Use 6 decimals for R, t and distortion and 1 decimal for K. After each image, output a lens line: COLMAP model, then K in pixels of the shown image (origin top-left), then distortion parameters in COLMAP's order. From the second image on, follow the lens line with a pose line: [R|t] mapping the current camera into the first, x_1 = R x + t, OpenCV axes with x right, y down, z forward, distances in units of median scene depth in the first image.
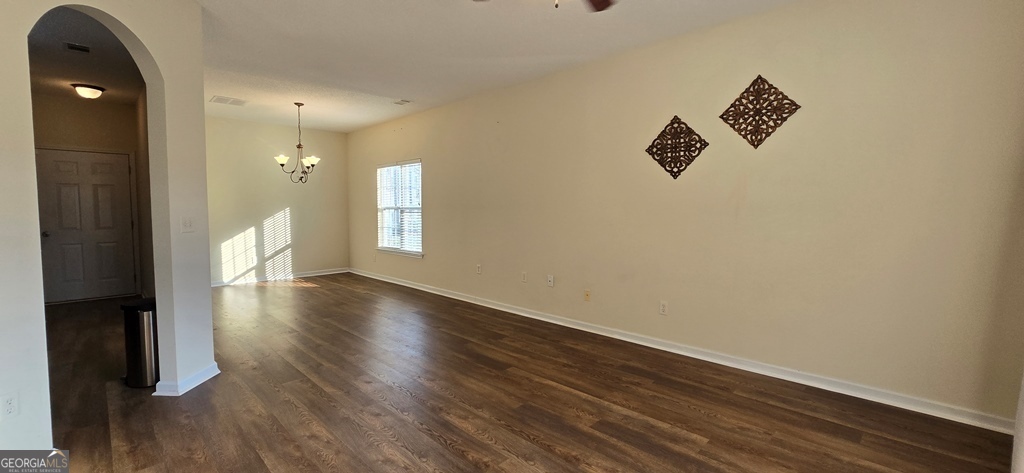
lens RADIAL K [[421.1, 0, 510.2], [0, 421.1, 231.8], [0, 0, 1]] dist [-0.004024, 0.000914]
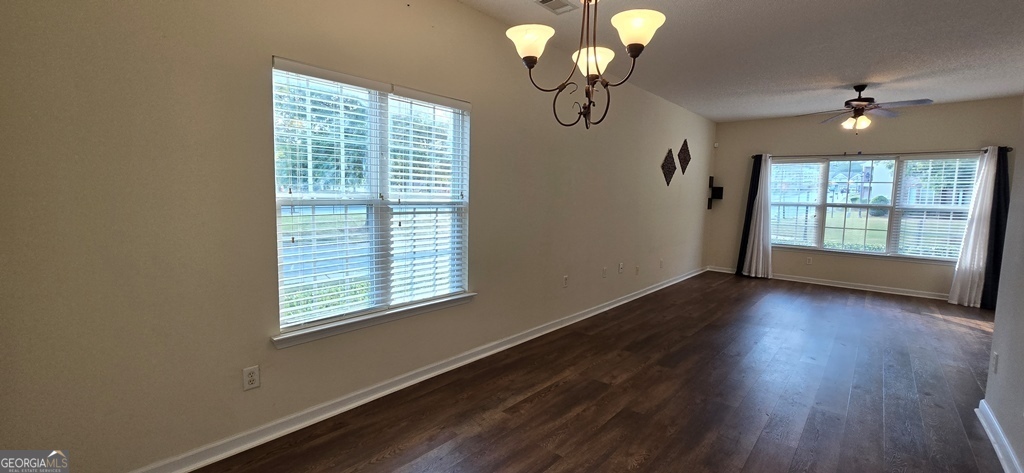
lens RADIAL K [[421.1, 0, 510.2], [0, 421.1, 231.8], [0, 0, 1]] dist [-0.004024, 0.000914]
pose [[-0.061785, -0.090859, 0.993945, -1.284747], [0.035456, 0.995020, 0.093161, -0.122870], [-0.997459, 0.040997, -0.058256, 1.754298]]
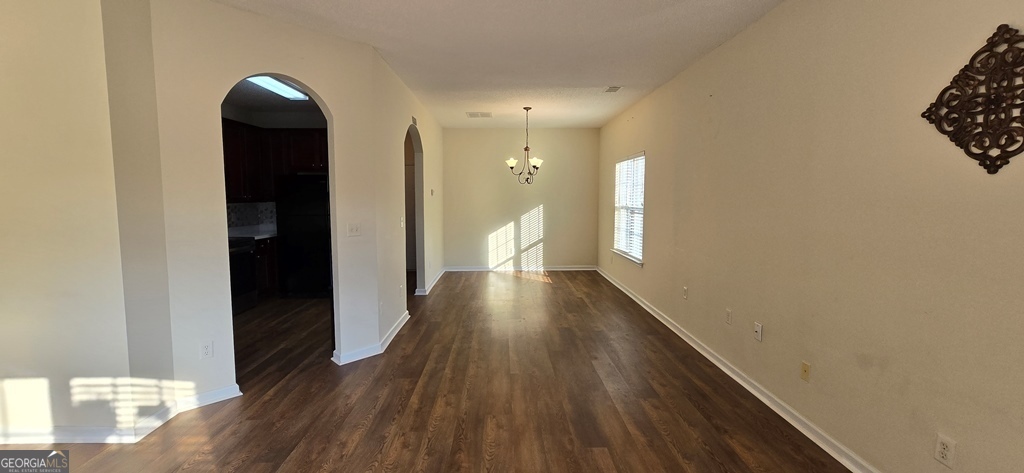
lens RADIAL K [[421.1, 0, 510.2], [0, 421.1, 231.8], [0, 0, 1]] dist [-0.004024, 0.000914]
pose [[0.720615, 0.056924, -0.690995, 0.338350], [-0.037606, 0.998366, 0.043026, -0.066086], [0.692315, -0.005019, 0.721578, 0.344923]]
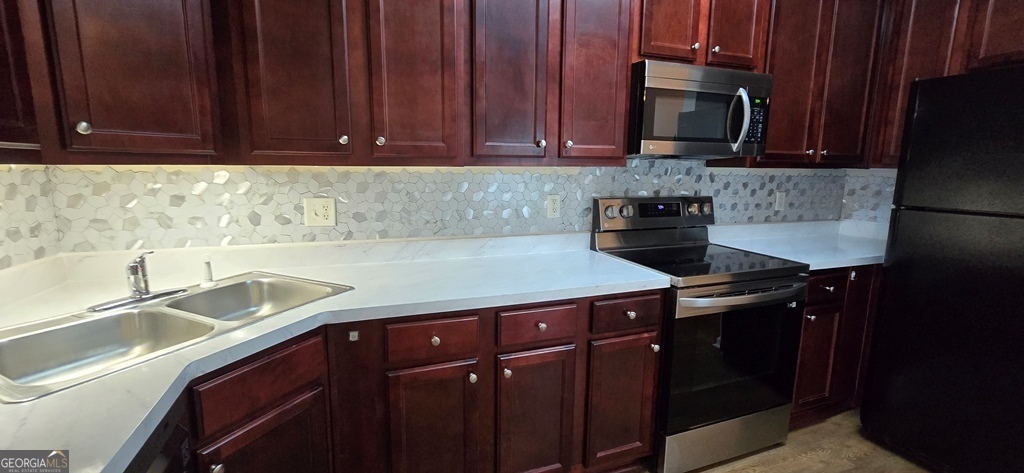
lens RADIAL K [[421.1, 0, 510.2], [0, 421.1, 231.8], [0, 0, 1]] dist [-0.004024, 0.000914]
pose [[-0.411383, 0.135587, -0.901321, -0.723090], [-0.063508, 0.982206, 0.176742, -0.058666], [0.909247, 0.129950, -0.395452, 0.654038]]
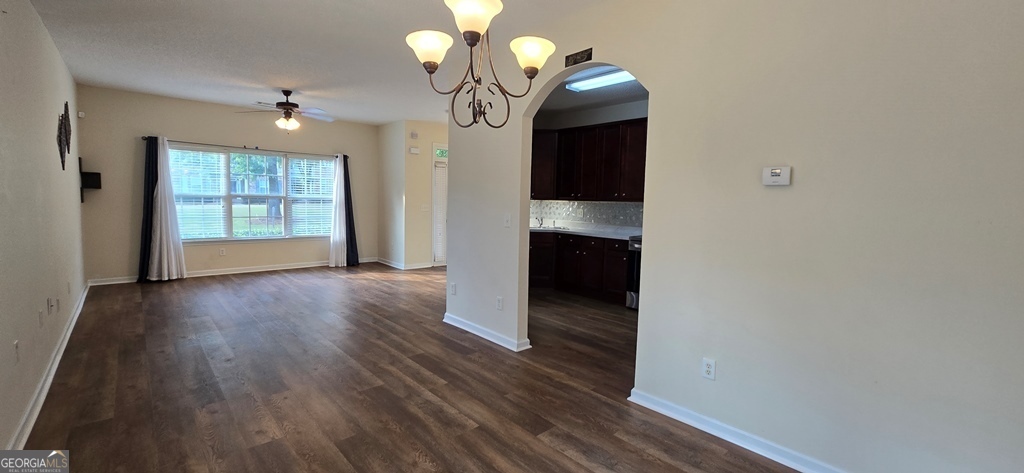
lens RADIAL K [[420.2, 0, 511.9], [0, 420.2, 233.4], [0, 0, 1]] dist [0.000597, -0.000080]
pose [[-0.998410, -0.029377, 0.048103, -0.873148], [-0.022412, 0.989980, 0.139419, -0.142334], [-0.051716, 0.138119, -0.989064, 2.088402]]
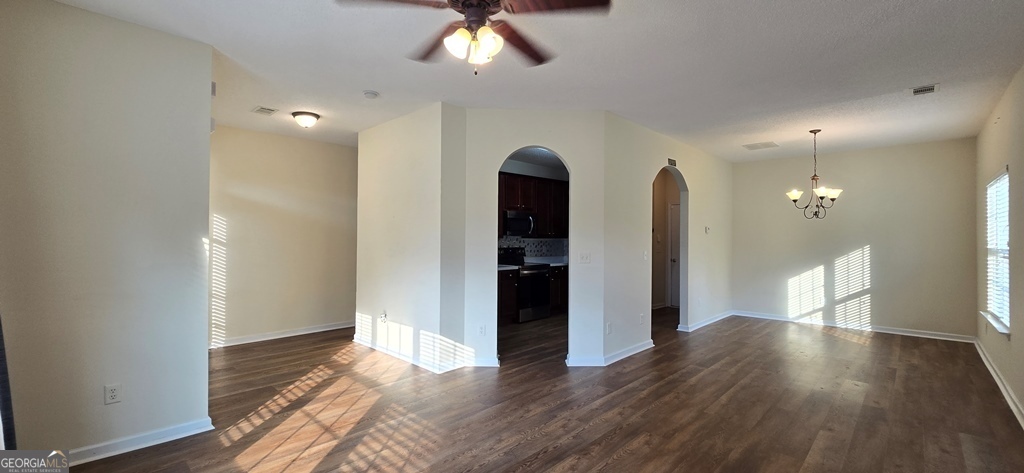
lens RADIAL K [[420.2, 0, 511.9], [0, 420.2, 233.4], [0, 0, 1]] dist [0.000597, -0.000080]
pose [[0.020635, -0.009100, -0.999746, 0.614986], [-0.061214, 0.998071, -0.010348, -0.060454], [0.997911, 0.061412, 0.020039, 0.566771]]
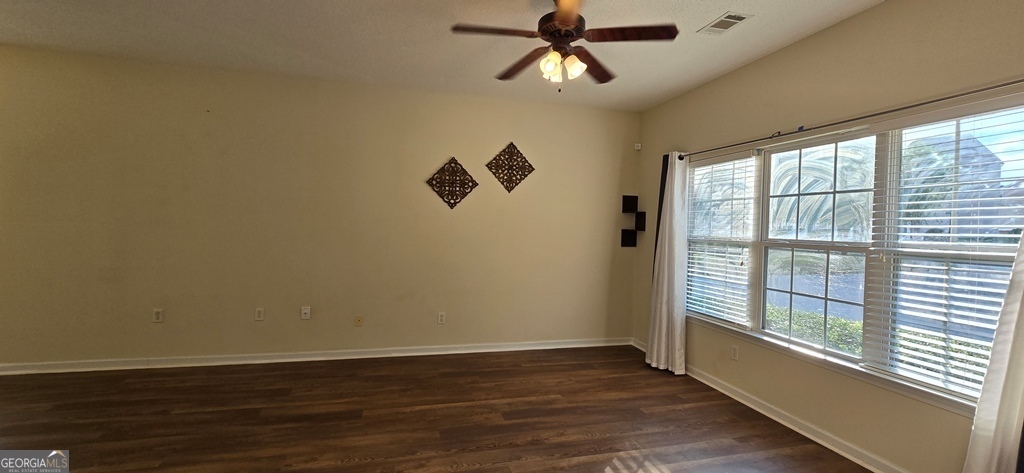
lens RADIAL K [[421.1, 0, 510.2], [0, 421.1, 231.8], [0, 0, 1]] dist [-0.004024, 0.000914]
pose [[0.507557, 0.003339, 0.861612, -0.568851], [0.021132, 0.999643, -0.016322, -0.036936], [-0.861359, 0.026493, 0.507306, 0.245550]]
